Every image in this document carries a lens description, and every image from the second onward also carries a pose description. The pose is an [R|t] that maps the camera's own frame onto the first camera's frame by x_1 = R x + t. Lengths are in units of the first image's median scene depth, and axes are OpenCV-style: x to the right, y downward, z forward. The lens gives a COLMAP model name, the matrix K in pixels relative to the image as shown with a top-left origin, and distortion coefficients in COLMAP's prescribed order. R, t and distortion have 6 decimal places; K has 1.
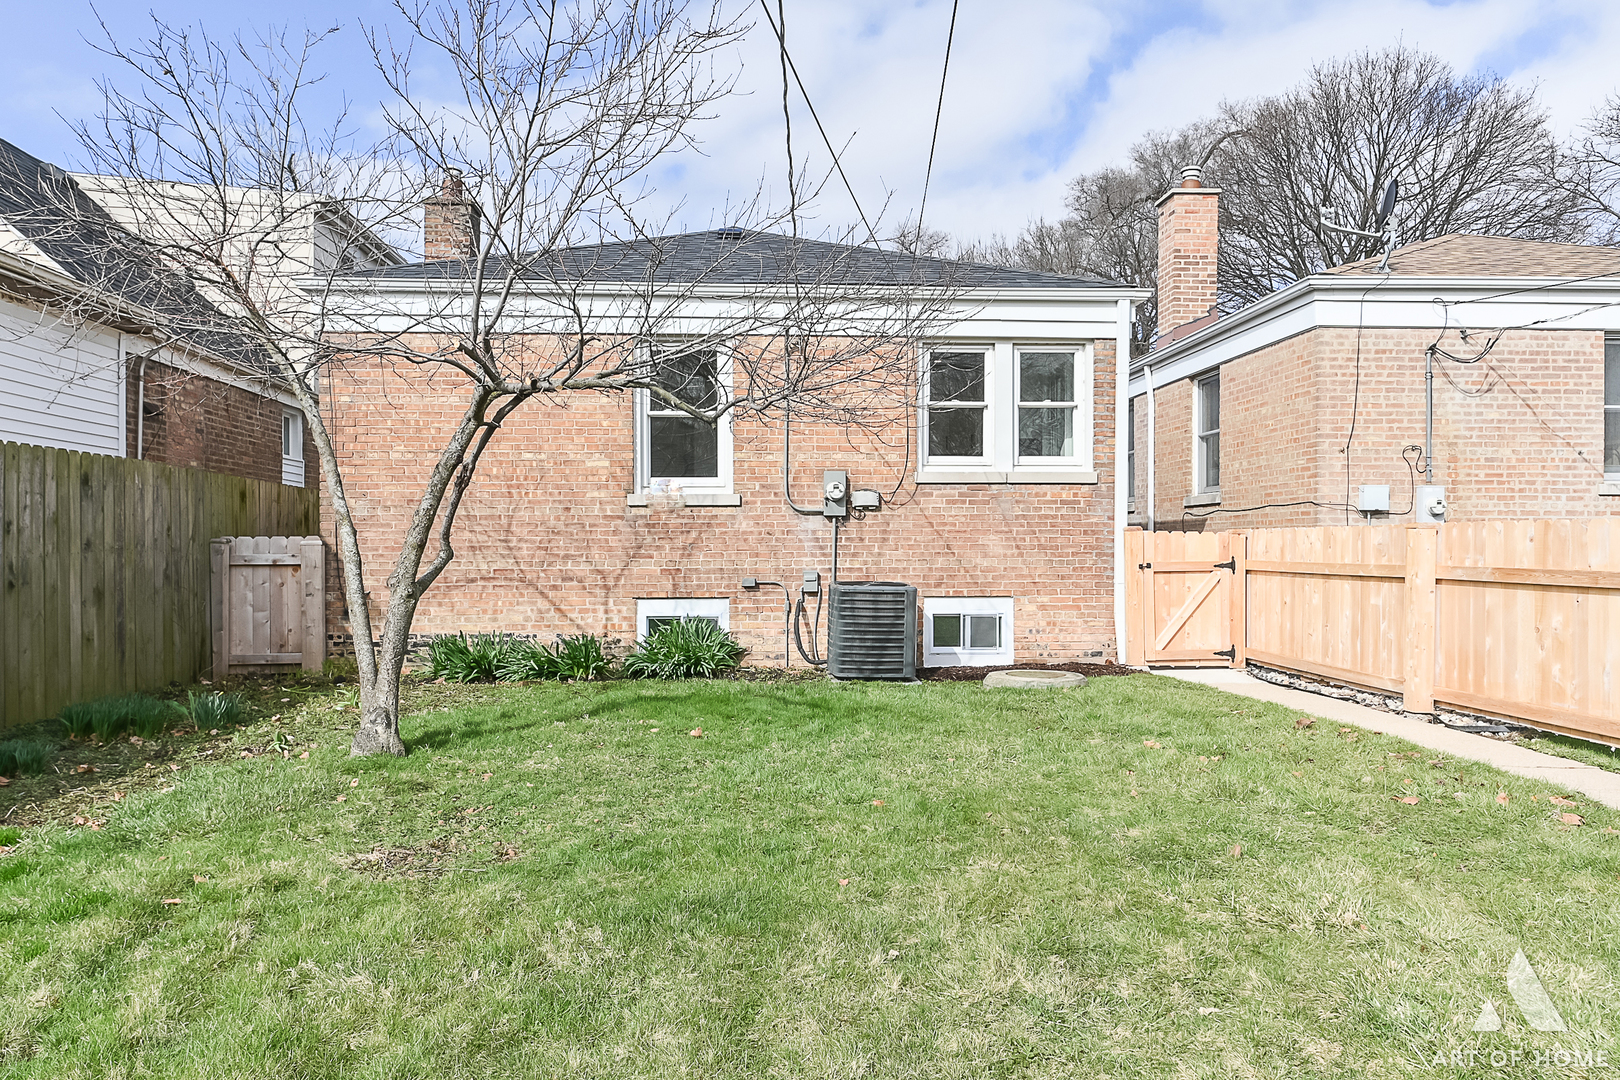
lens RADIAL K [[1159.9, 0, 802.8], [0, 1159.9, 545.4], [0, 0, 1]] dist [0.030607, 0.000485]
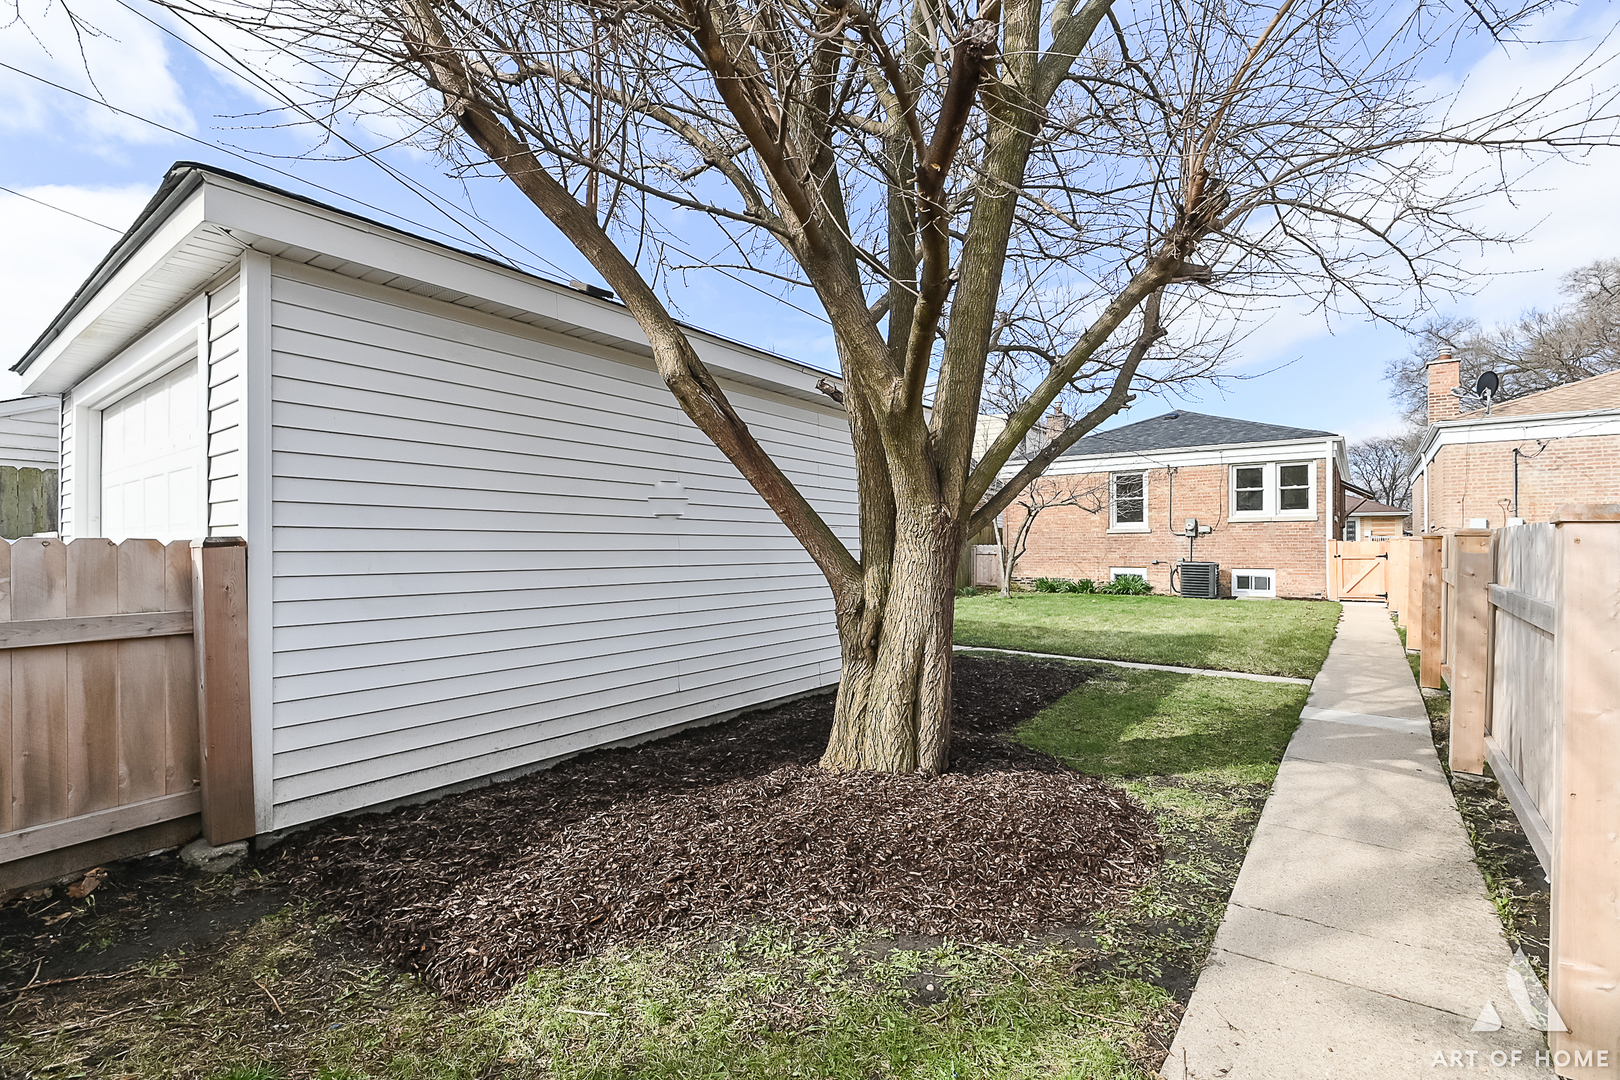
lens RADIAL K [[733.2, 0, 799.8], [0, 733.2, 551.0], [0, 0, 1]] dist [-0.003022, -0.004120]
pose [[0.755169, 0.001364, -0.655528, 0.429419], [0.000042, 0.999998, 0.002129, 0.003924], [0.655530, -0.001635, 0.755168, -0.777566]]
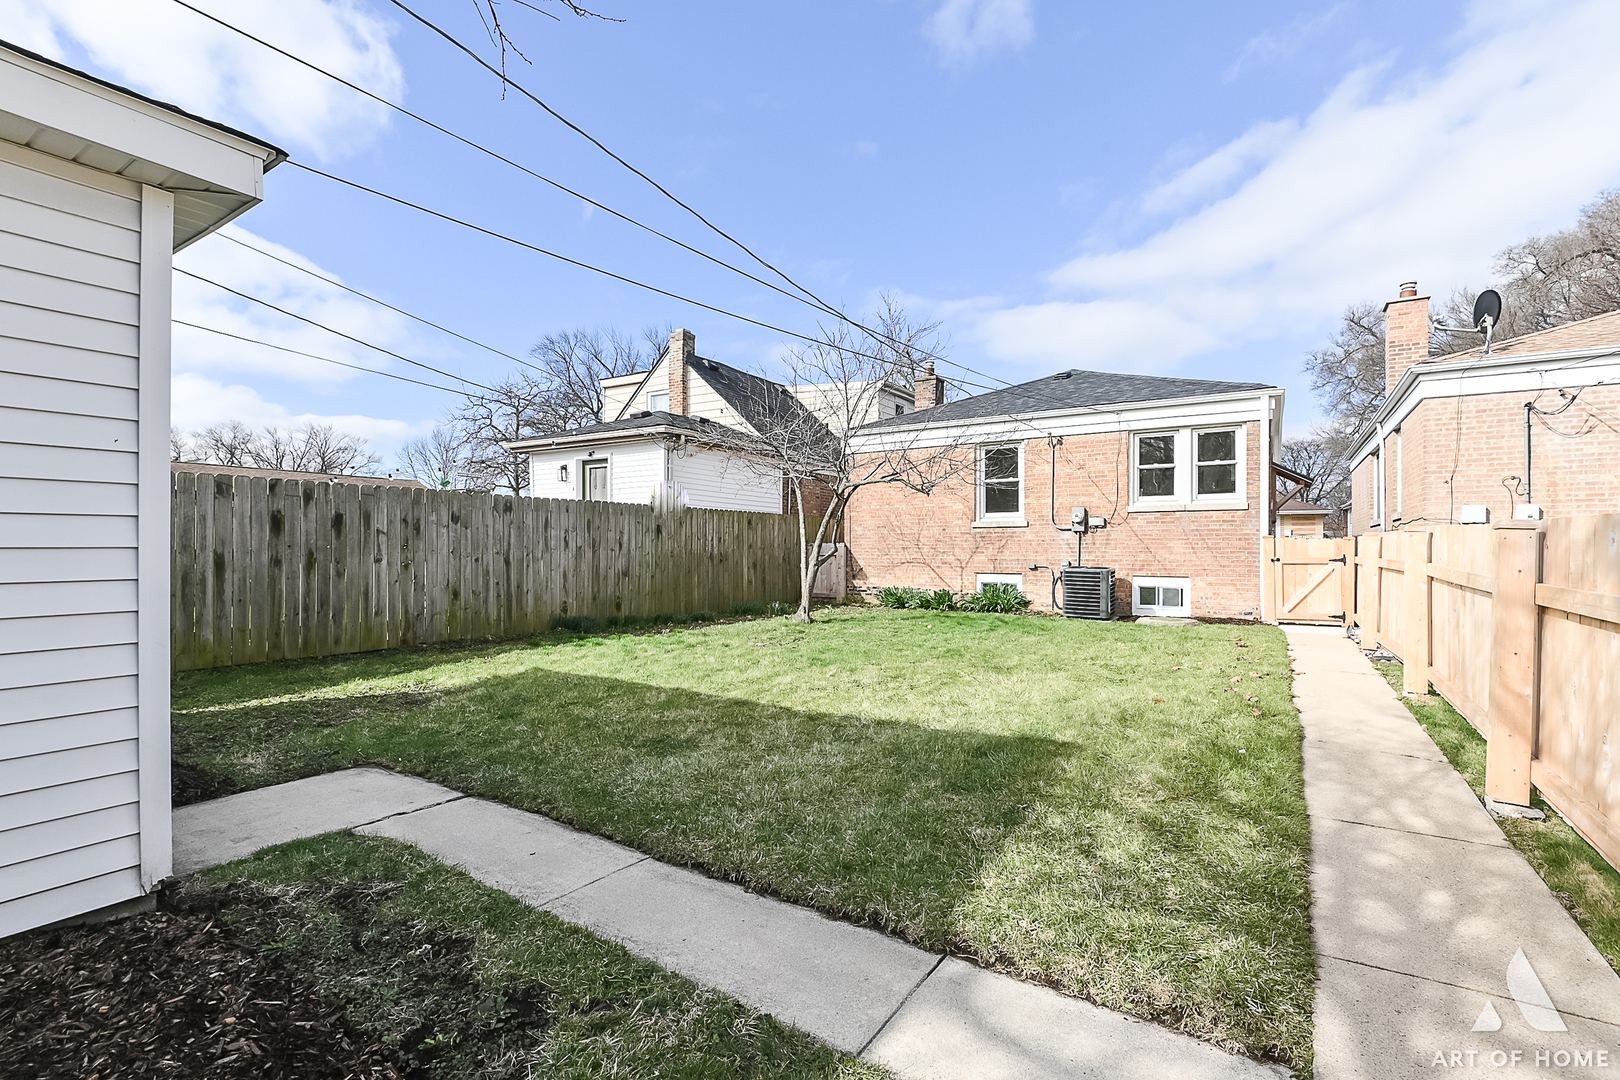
lens RADIAL K [[733.2, 0, 795.3], [0, 733.2, 549.9], [0, 0, 1]] dist [-0.003022, -0.004120]
pose [[0.802176, 0.003268, -0.597079, 0.357672], [-0.002499, 0.999995, 0.002115, 0.003230], [0.597082, -0.000205, 0.802180, -0.208817]]
